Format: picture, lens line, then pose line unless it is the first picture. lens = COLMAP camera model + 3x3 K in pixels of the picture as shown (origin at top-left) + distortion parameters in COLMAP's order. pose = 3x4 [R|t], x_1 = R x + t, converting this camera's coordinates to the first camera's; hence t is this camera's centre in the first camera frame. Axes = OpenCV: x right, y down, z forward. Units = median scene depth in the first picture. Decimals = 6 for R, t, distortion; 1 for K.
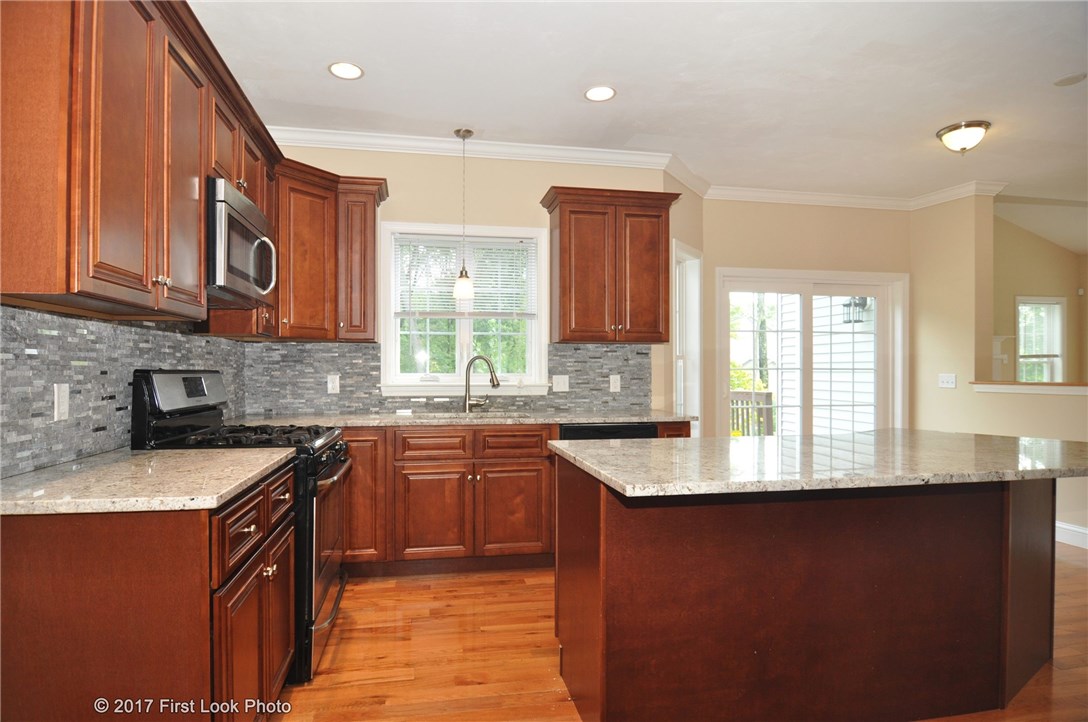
lens RADIAL K [[572.9, 0, 510.1], [0, 572.9, 361.4], [0, 0, 1]] dist [-0.004036, -0.000702]
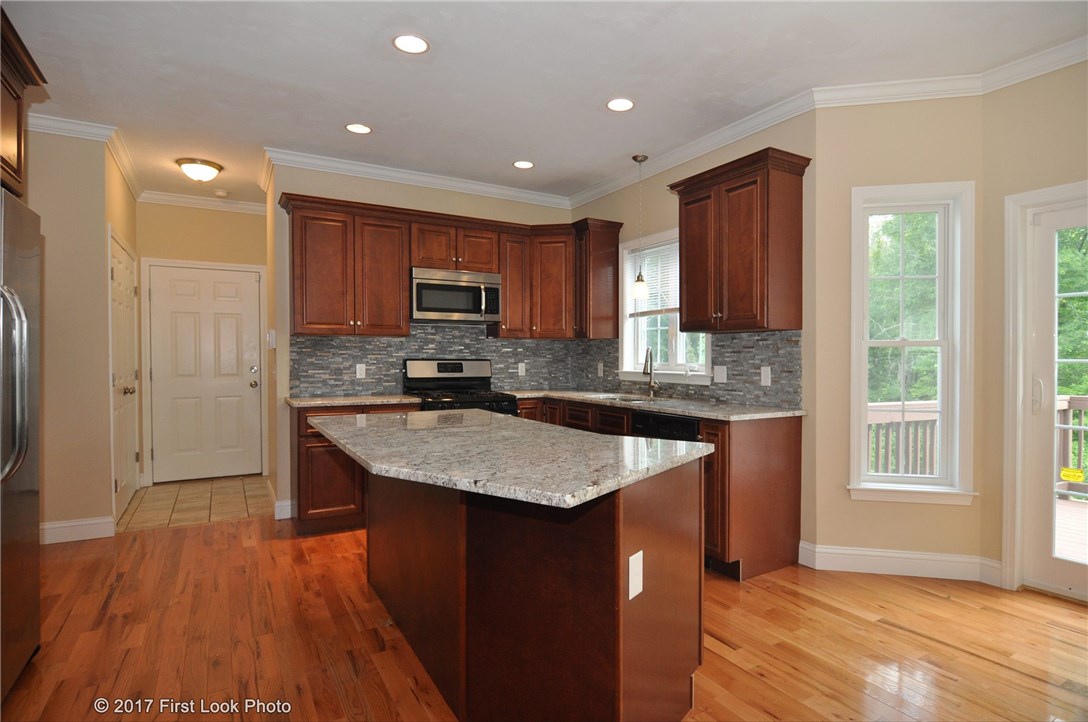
lens RADIAL K [[595.2, 0, 608.6], [0, 595.2, 358.6], [0, 0, 1]] dist [-0.002514, -0.000699]
pose [[0.395619, 0.001795, -0.918413, 0.943640], [0.009077, 0.999942, 0.005864, 0.003909], [0.918370, -0.010657, 0.395580, 0.422838]]
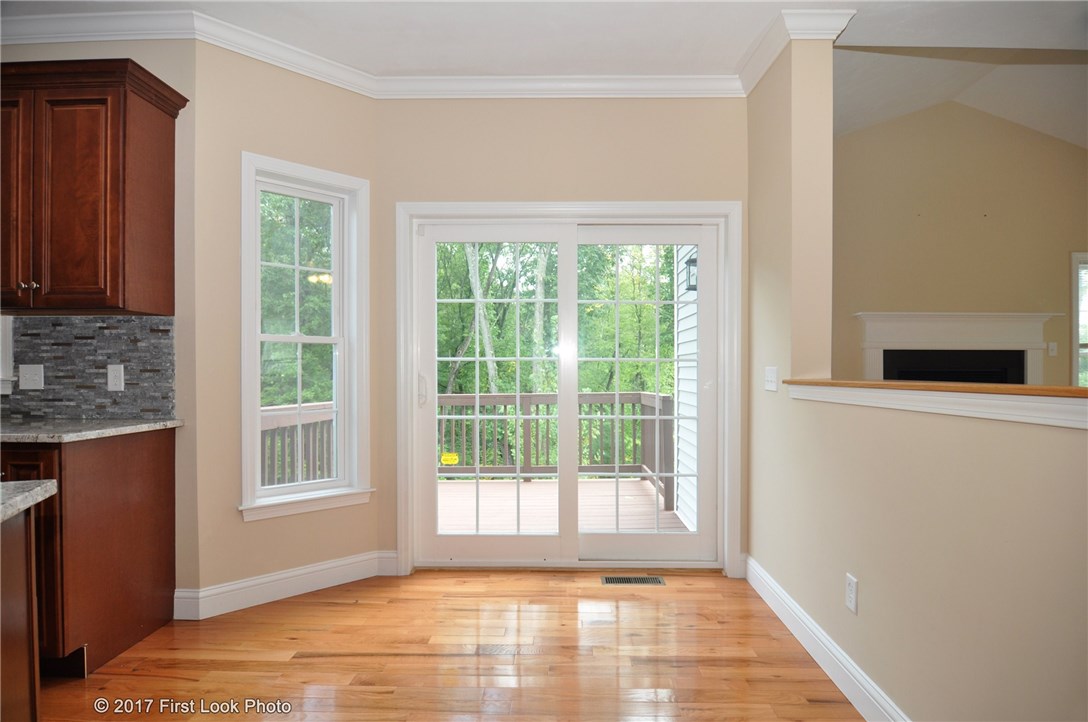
lens RADIAL K [[566.7, 0, 554.8], [0, 566.7, 375.0], [0, 0, 1]] dist [0.000756, -0.011848]
pose [[0.980684, 0.002118, -0.195589, 0.802274], [0.000752, 0.999893, 0.014601, 0.026971], [0.195599, -0.014467, 0.980577, 0.483985]]
